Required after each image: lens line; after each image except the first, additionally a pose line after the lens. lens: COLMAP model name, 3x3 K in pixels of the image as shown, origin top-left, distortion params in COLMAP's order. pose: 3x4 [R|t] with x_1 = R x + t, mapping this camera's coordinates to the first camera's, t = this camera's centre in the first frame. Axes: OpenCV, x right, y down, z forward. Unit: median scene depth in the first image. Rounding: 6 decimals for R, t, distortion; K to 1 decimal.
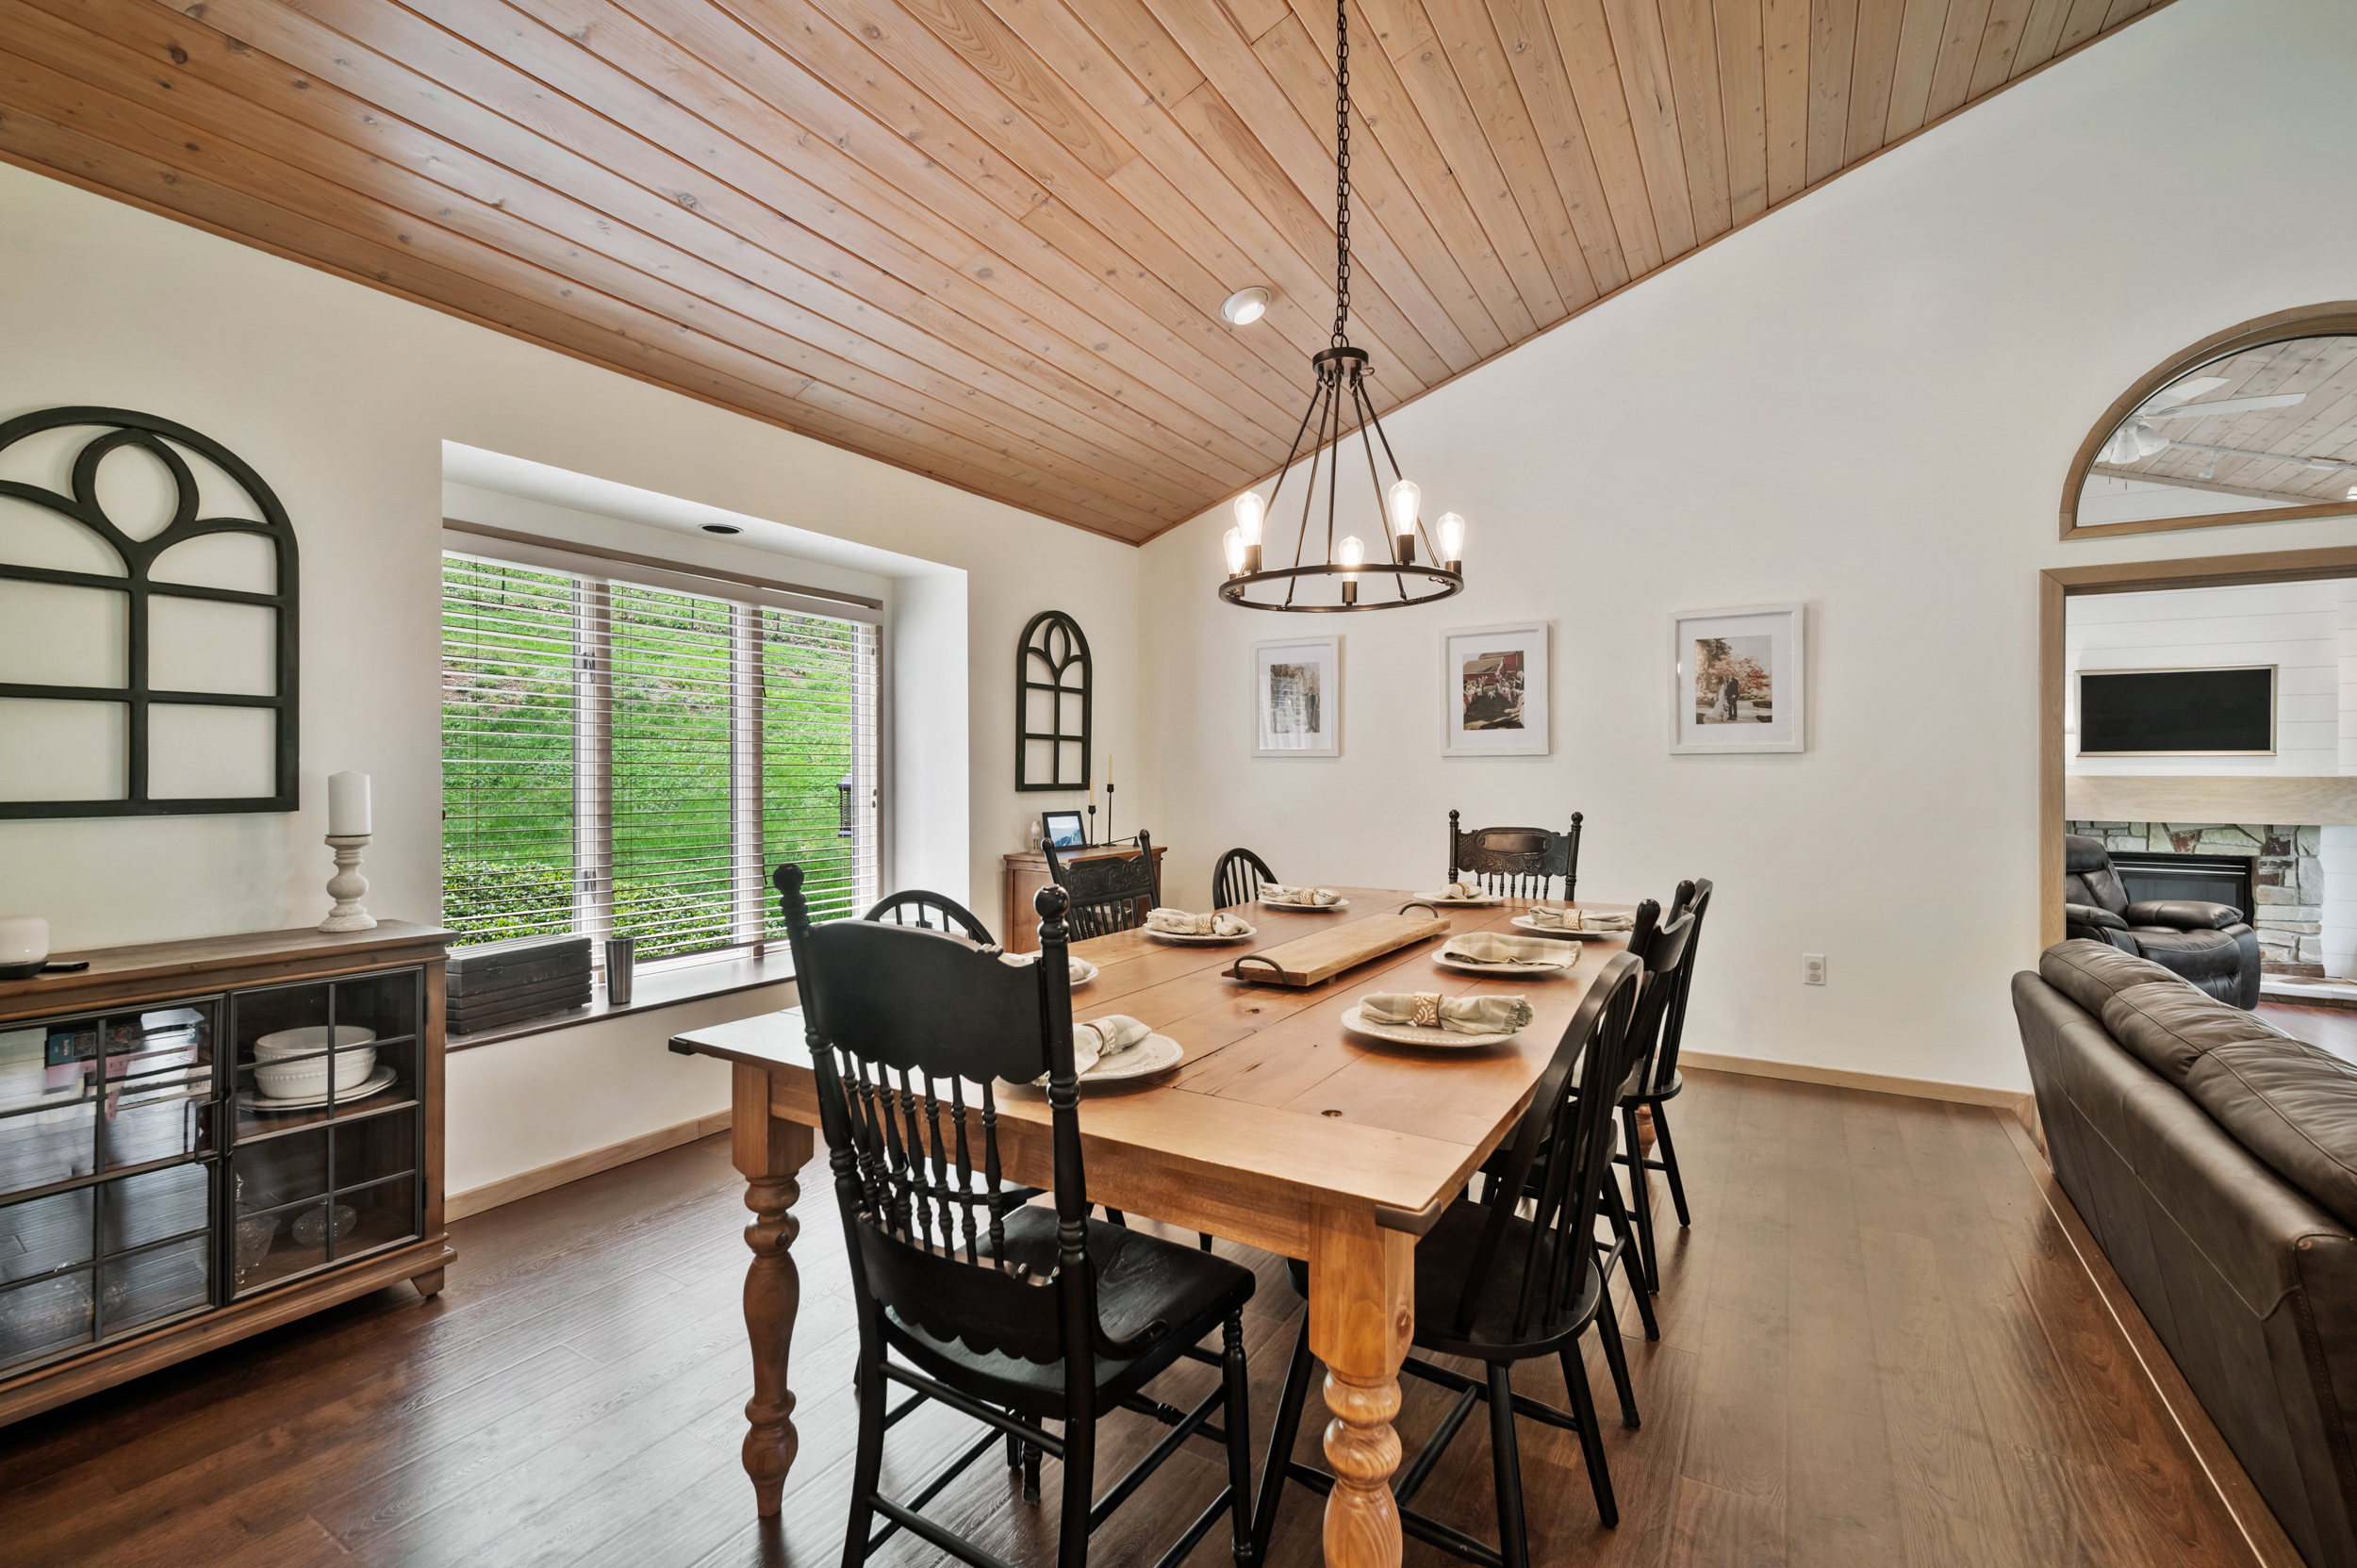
lens RADIAL K [[1012.1, 0, 1165.0], [0, 1012.1, 768.6], [0, 0, 1]] dist [-0.001174, -0.001976]
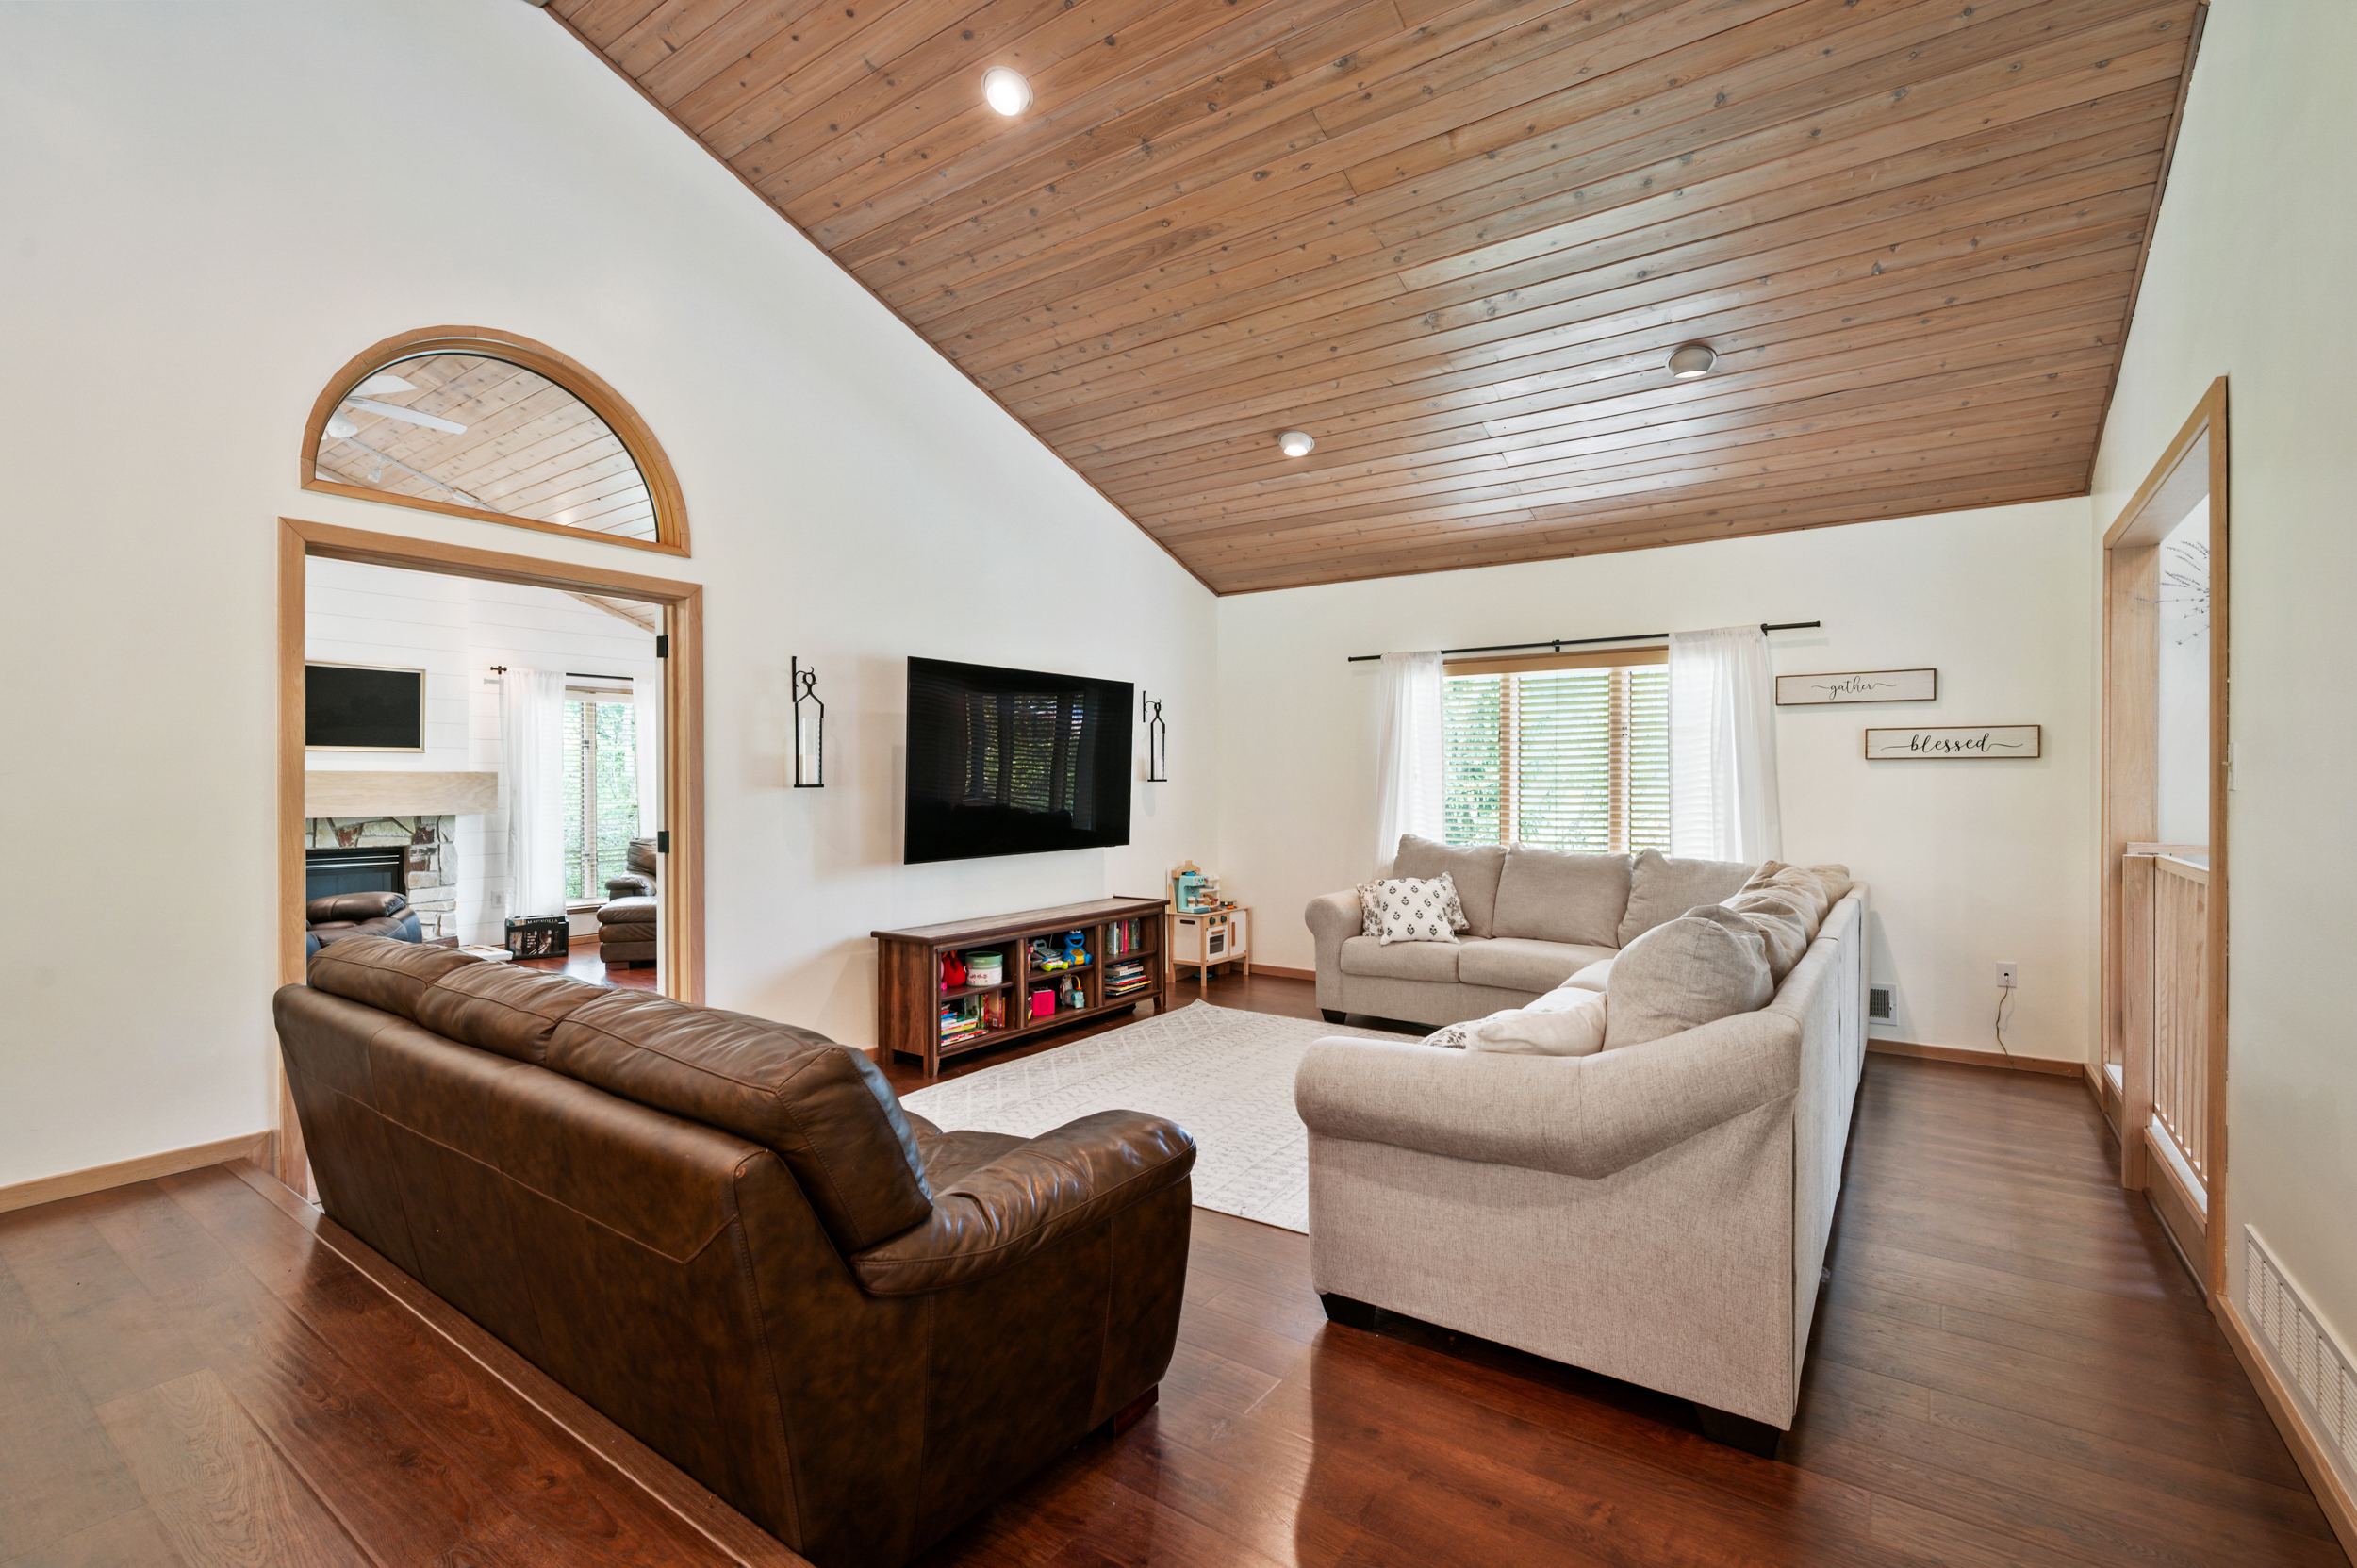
lens RADIAL K [[1060.3, 0, 1180.5], [0, 1060.3, 776.8], [0, 0, 1]] dist [-0.003640, 0.001659]
pose [[0.076063, -0.000825, 0.997103, 0.014976], [-0.000706, 0.999999, 0.000882, 0.012606], [-0.997103, -0.000771, 0.076063, 0.093882]]
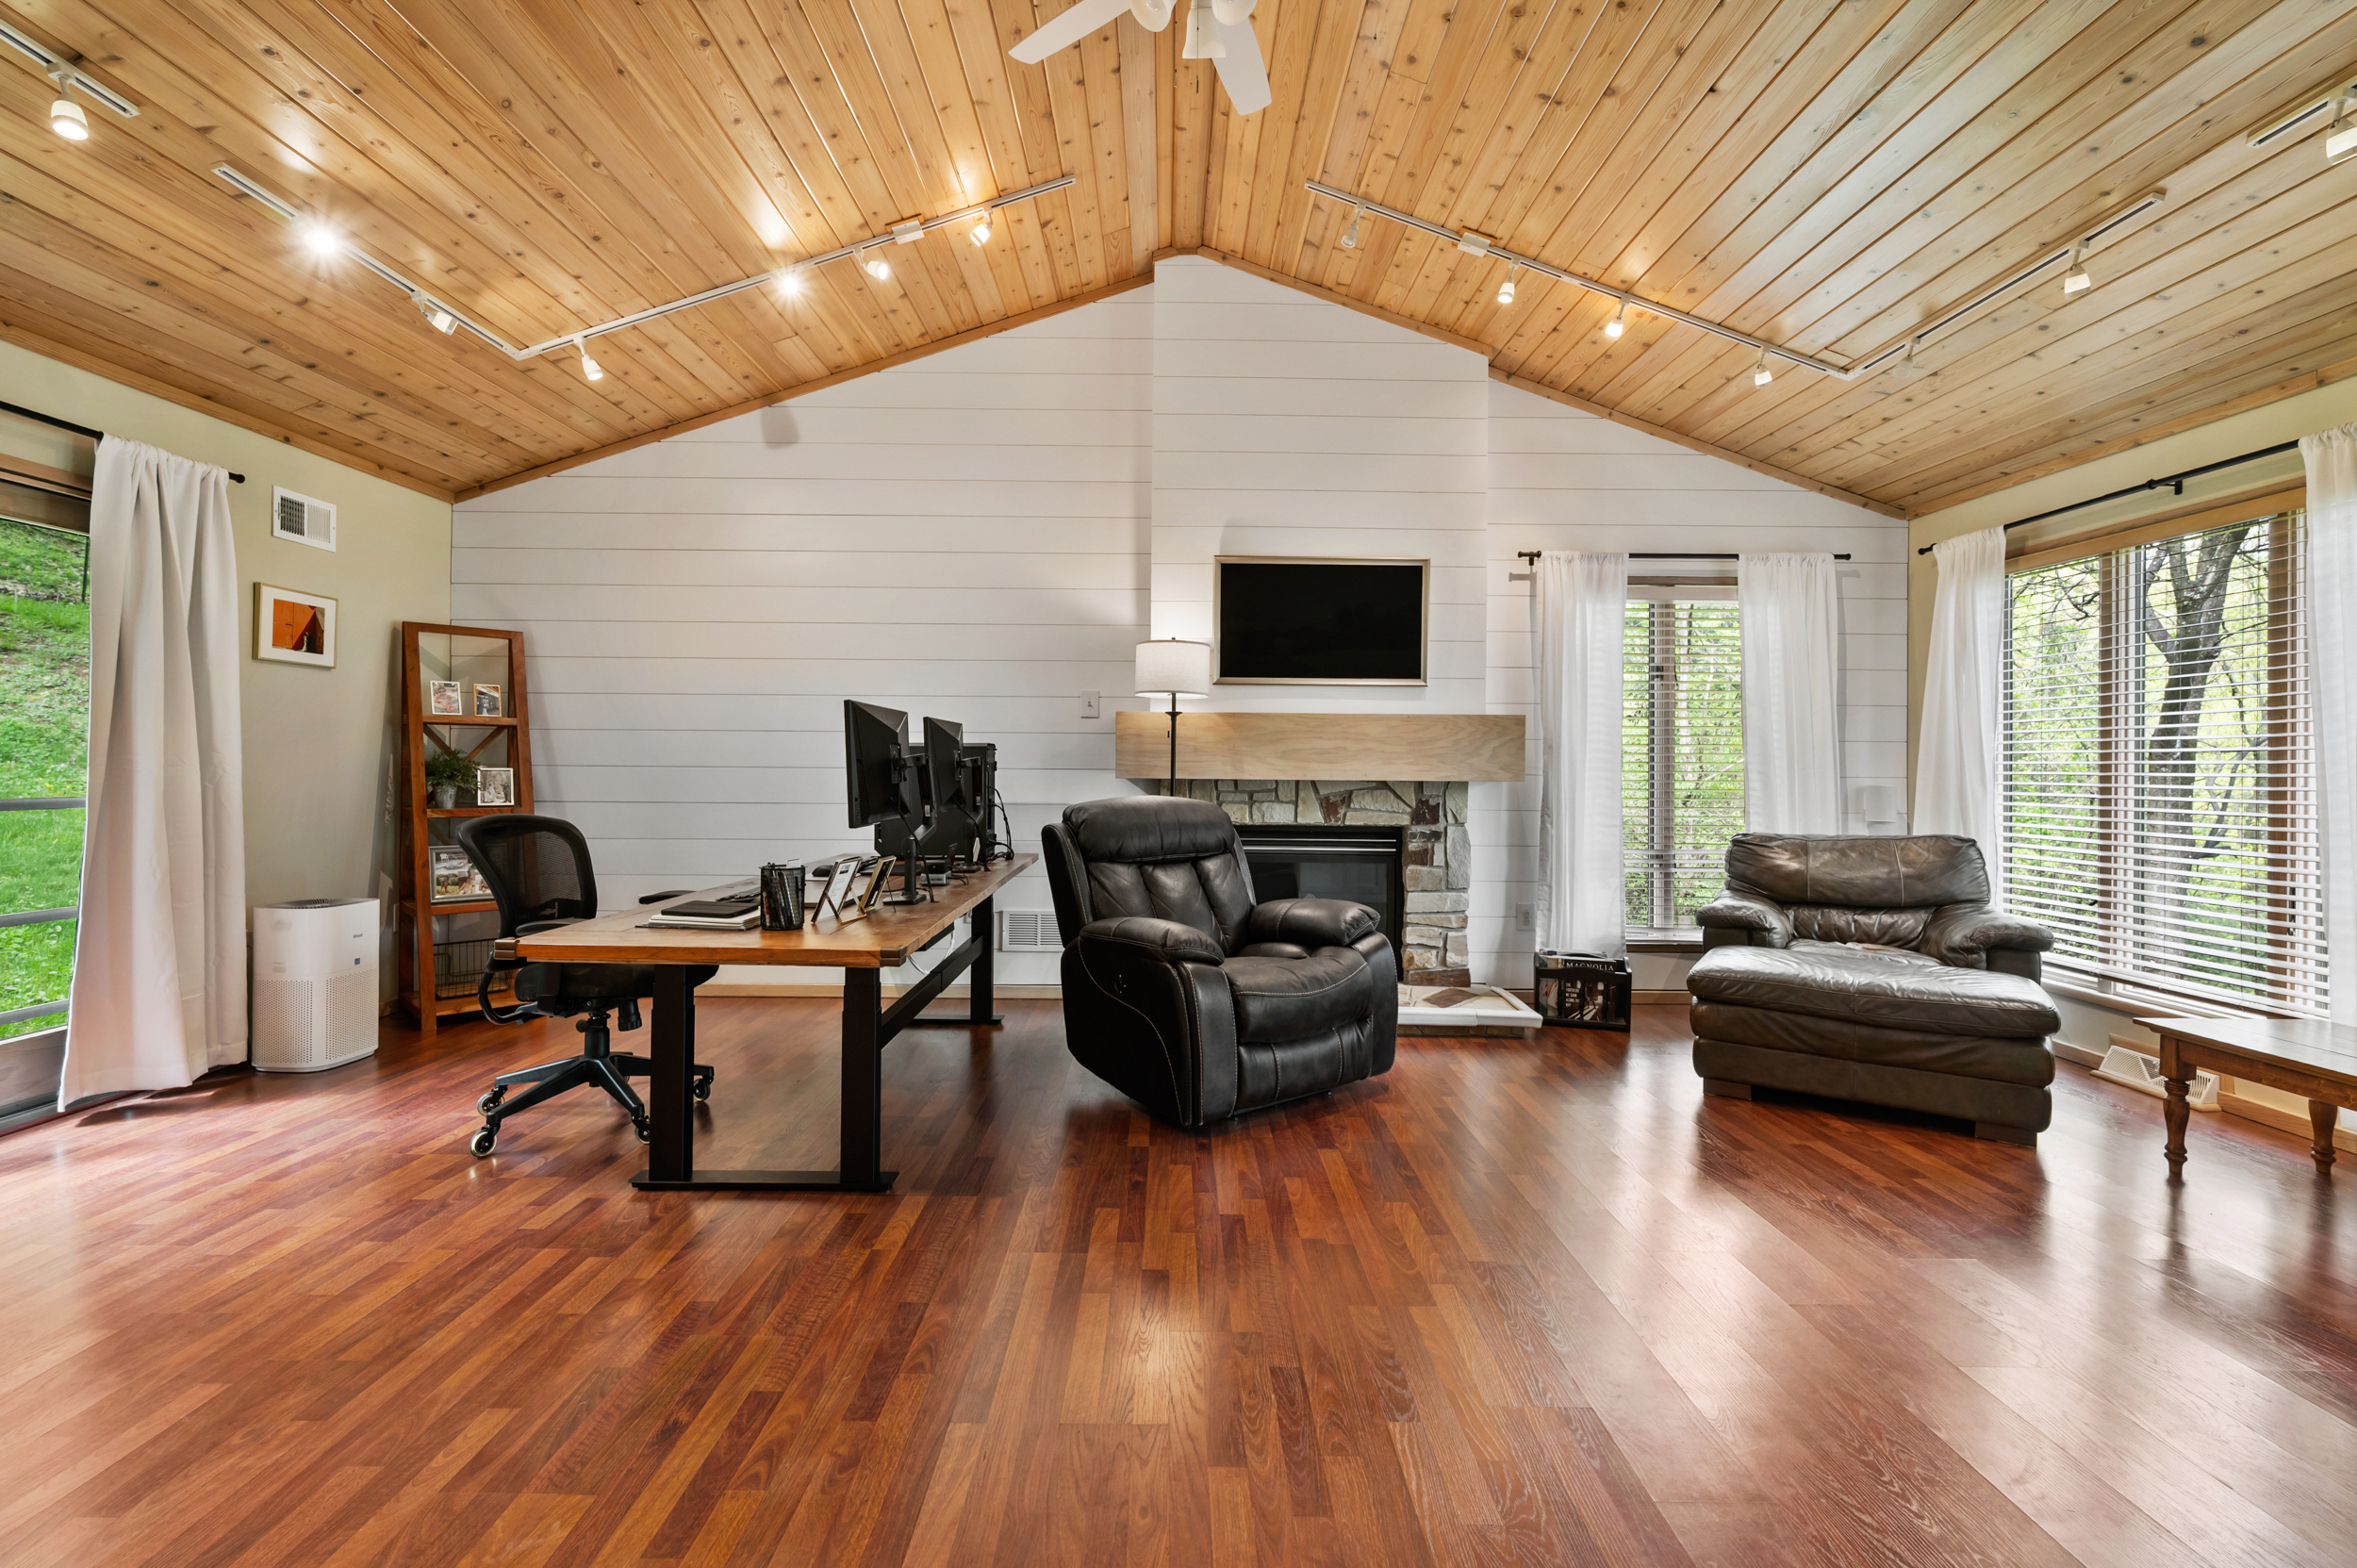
lens RADIAL K [[1012.1, 0, 1177.8], [0, 1012.1, 766.8], [0, 0, 1]] dist [-0.001174, -0.001976]
pose [[0.842394, 0.005606, 0.538834, 0.586936], [-0.009104, 0.999951, 0.003828, 0.046083], [-0.538786, -0.008130, 0.842404, 0.505679]]
